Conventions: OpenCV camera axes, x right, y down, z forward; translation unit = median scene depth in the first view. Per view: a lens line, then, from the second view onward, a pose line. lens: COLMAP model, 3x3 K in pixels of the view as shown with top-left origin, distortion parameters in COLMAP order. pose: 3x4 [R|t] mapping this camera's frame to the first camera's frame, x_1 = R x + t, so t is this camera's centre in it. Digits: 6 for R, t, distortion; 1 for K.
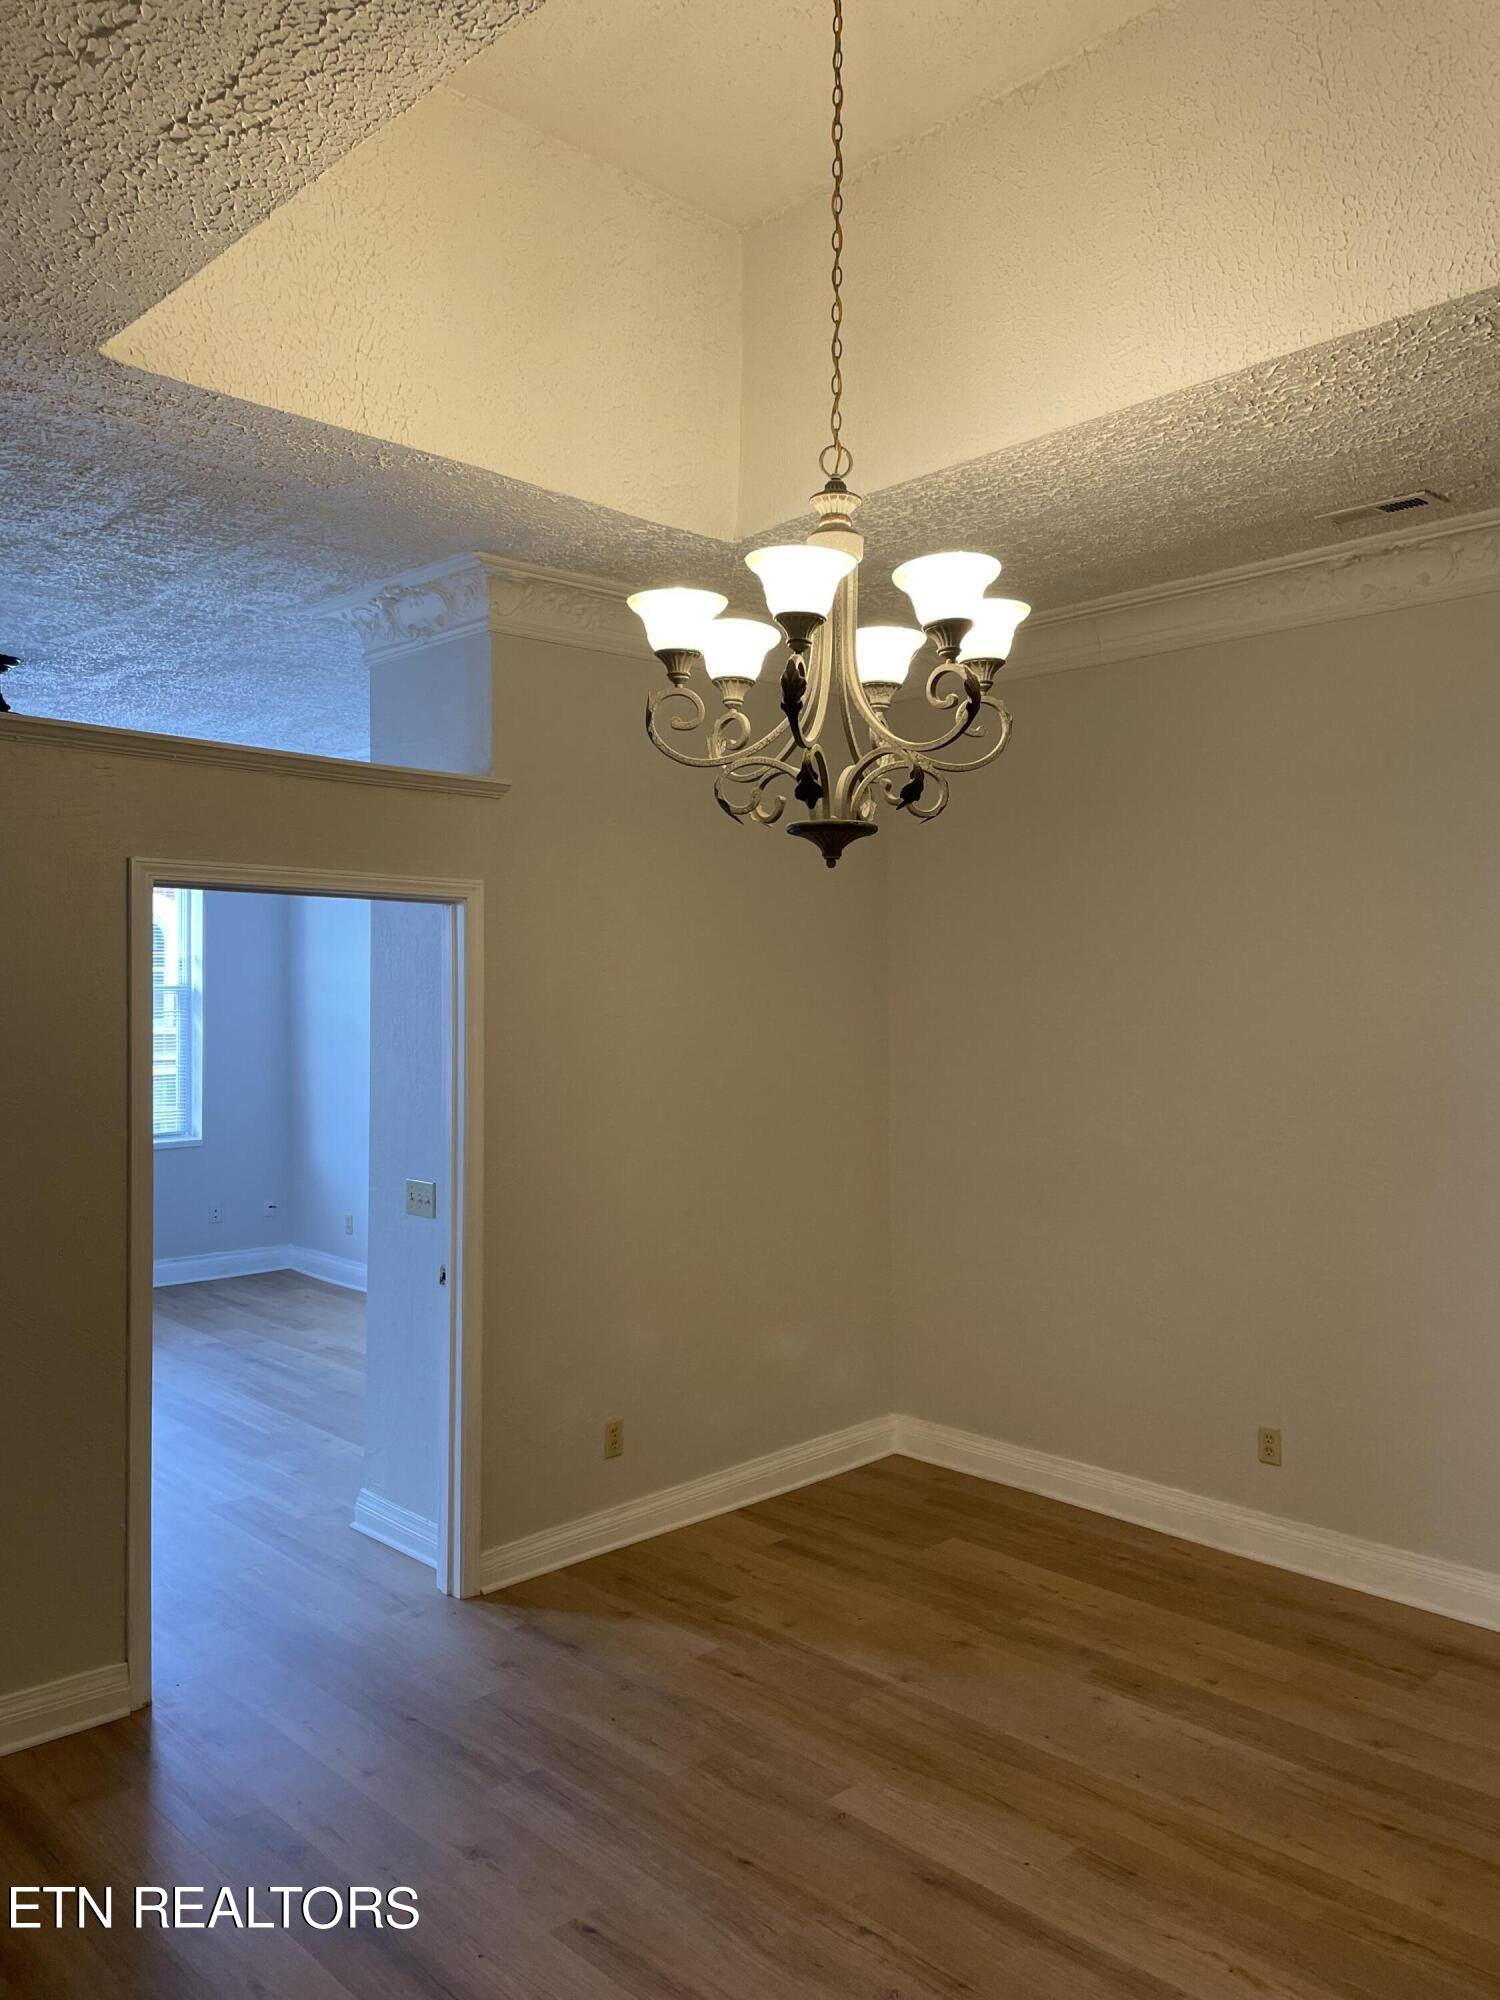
lens RADIAL K [[1504.1, 0, 749.4], [0, 1504.1, 1014.2], [0, 0, 1]] dist [0.100290, -0.124011]
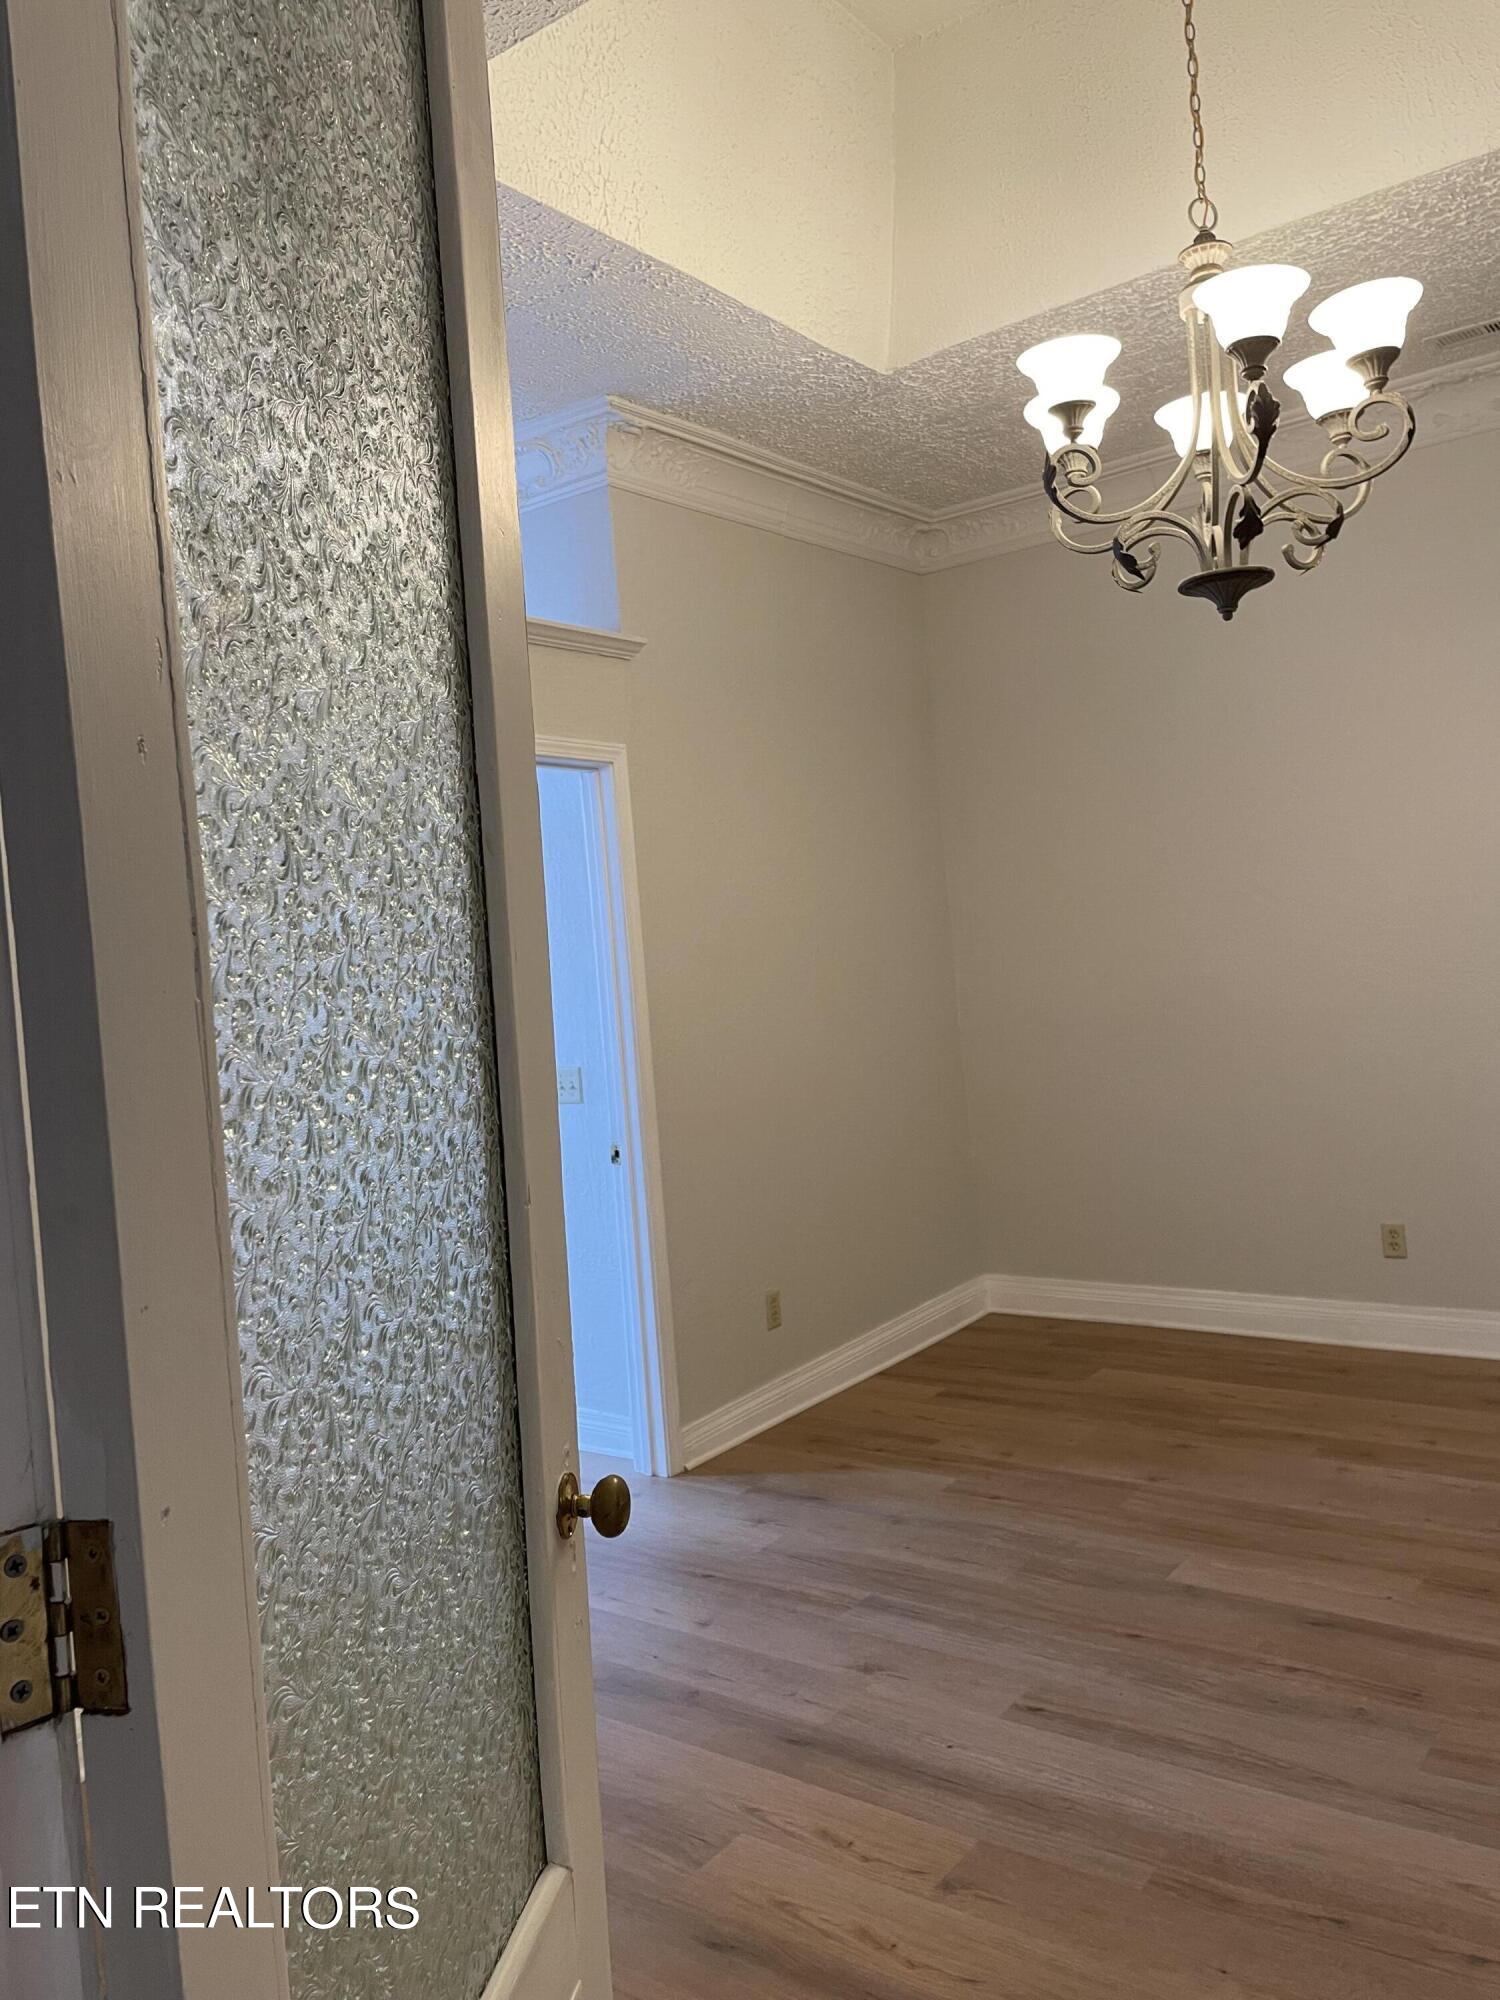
lens RADIAL K [[1504.1, 0, 745.7], [0, 1504.1, 1008.2], [0, 0, 1]] dist [0.100290, -0.124011]
pose [[0.983222, -0.083974, 0.161938, -0.287883], [0.082429, 0.996465, 0.016245, 0.075358], [-0.162729, -0.002624, 0.986667, 0.031783]]
